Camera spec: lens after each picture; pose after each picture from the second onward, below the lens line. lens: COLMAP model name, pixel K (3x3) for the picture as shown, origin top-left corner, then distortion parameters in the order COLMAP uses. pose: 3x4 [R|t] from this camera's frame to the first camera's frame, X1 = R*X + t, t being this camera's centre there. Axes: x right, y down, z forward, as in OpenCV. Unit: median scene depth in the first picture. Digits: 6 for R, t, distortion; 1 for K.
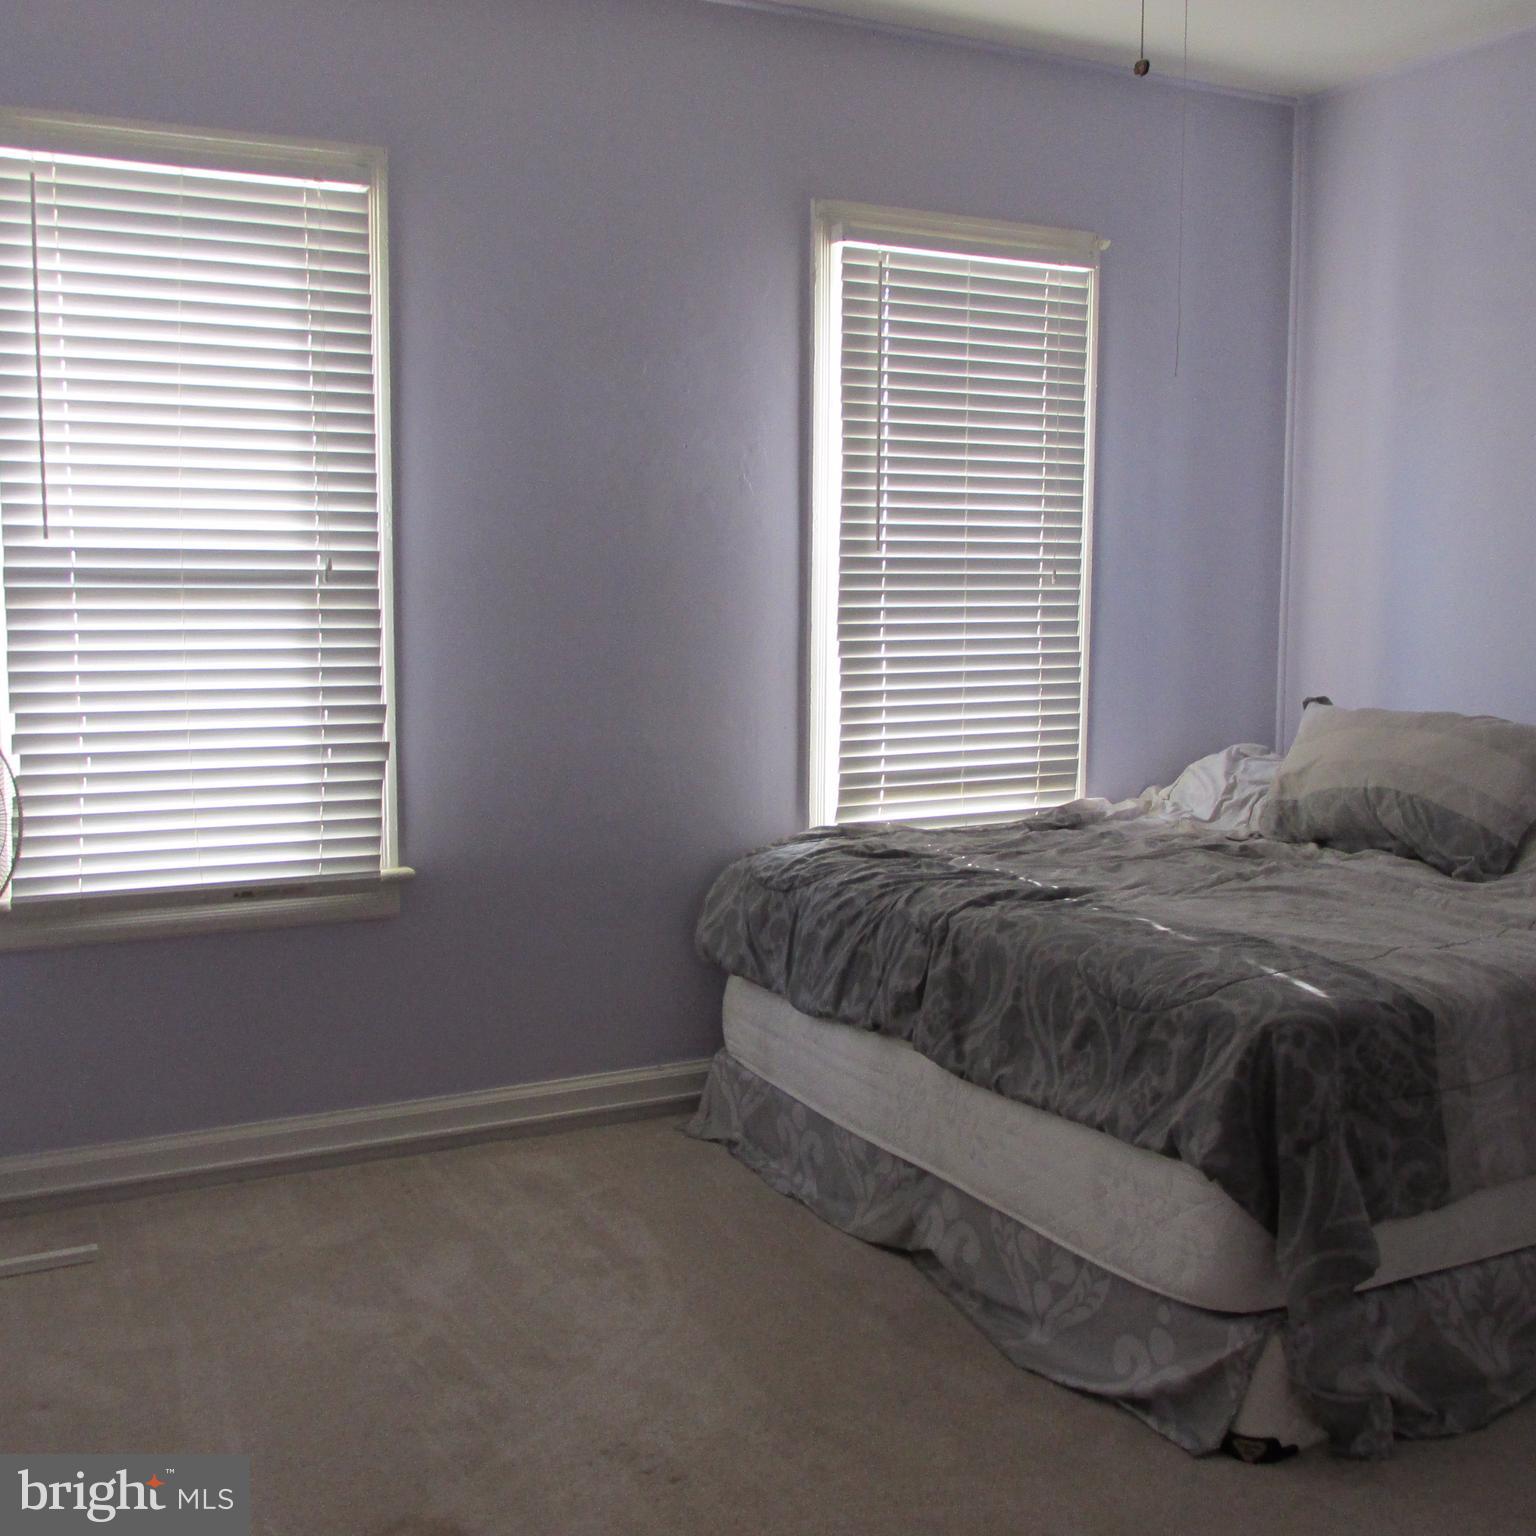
lens RADIAL K [[1695.9, 0, 770.4], [0, 1695.9, 756.1], [0, 0, 1]] dist [-0.030430, 0.000000]
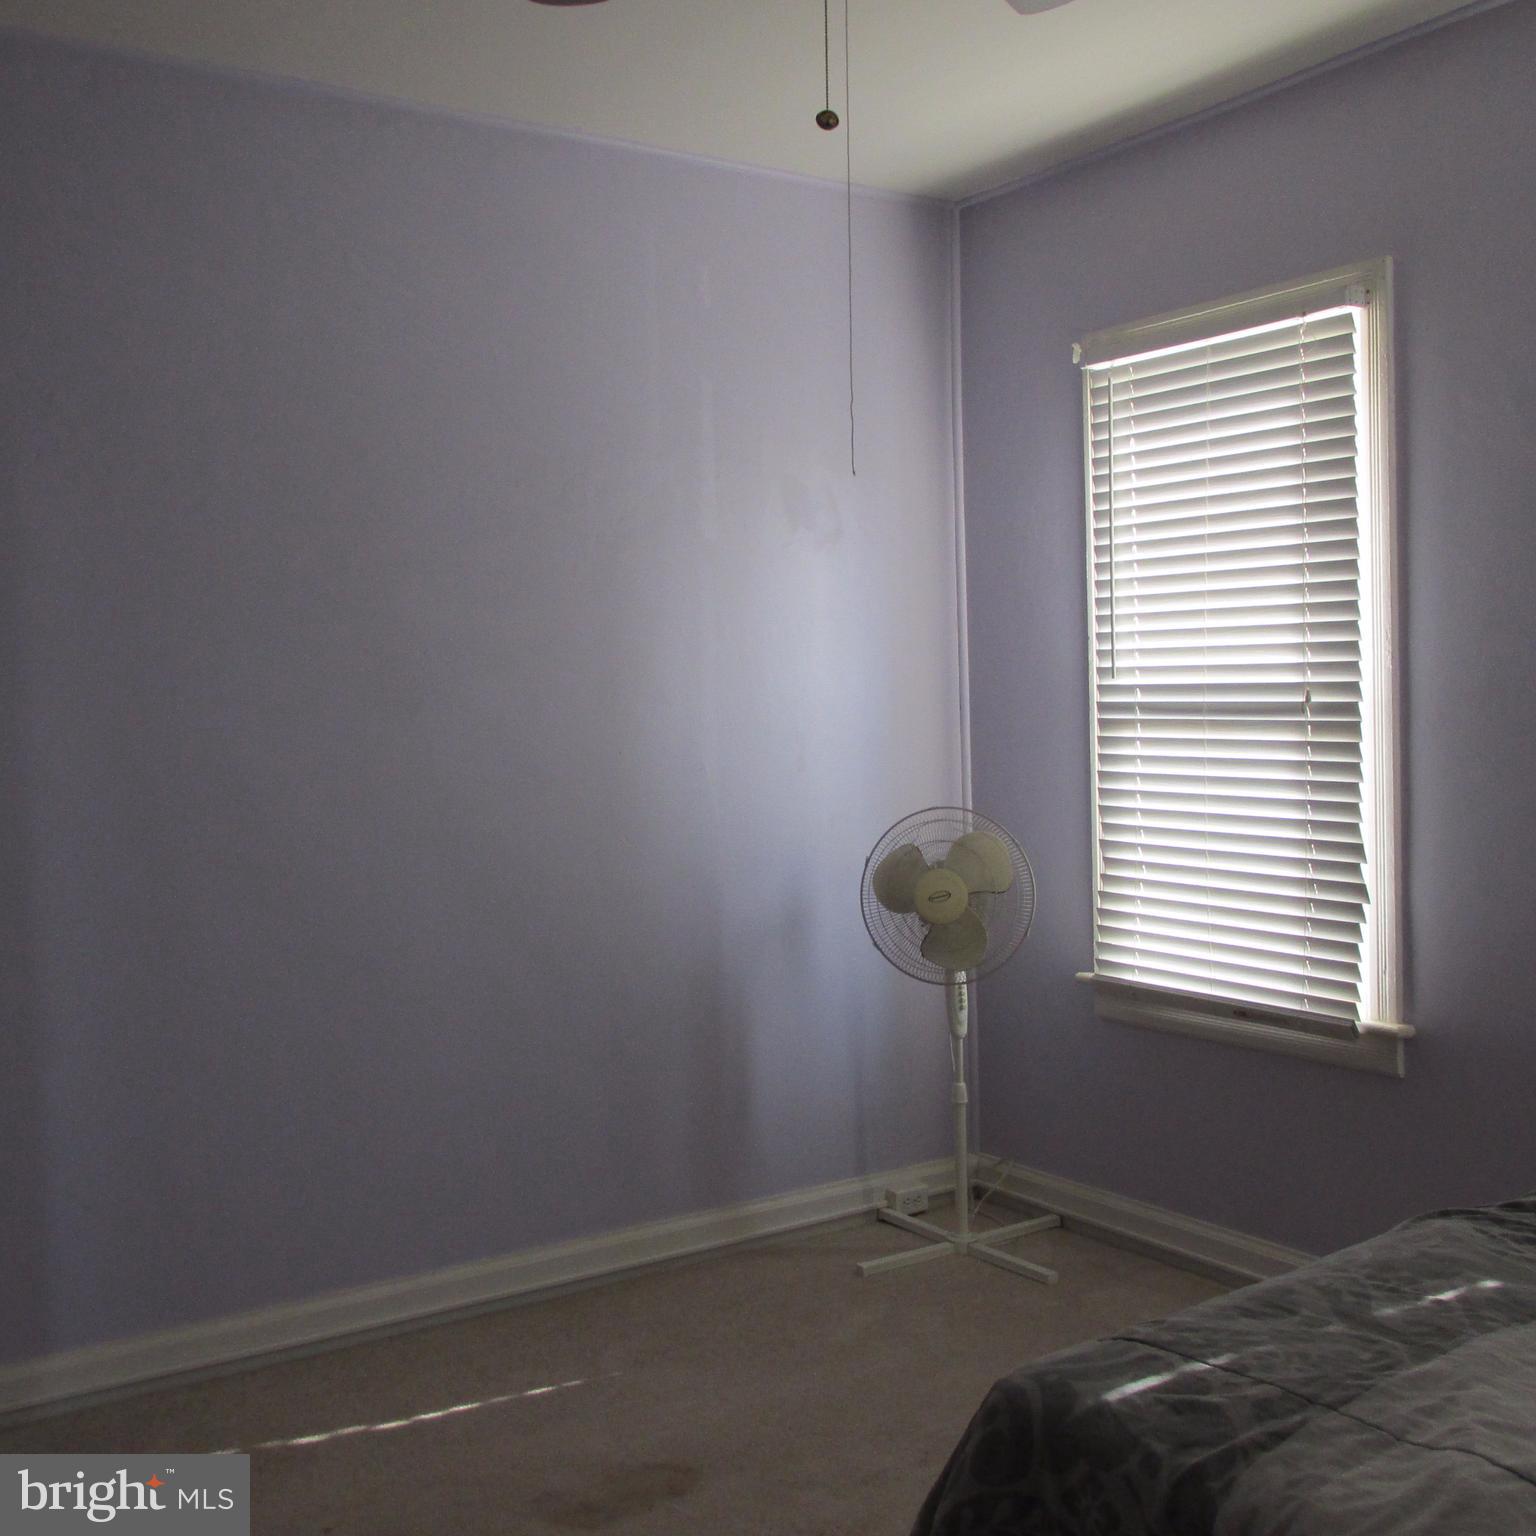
lens RADIAL K [[1695.9, 0, 769.7], [0, 1695.9, 778.3], [0, 0, 1]] dist [-0.030430, 0.000000]
pose [[0.110789, 0.034999, -0.993228, 0.700609], [-0.099843, 0.994716, 0.023915, -0.059355], [0.988816, 0.096517, 0.113698, 0.596851]]
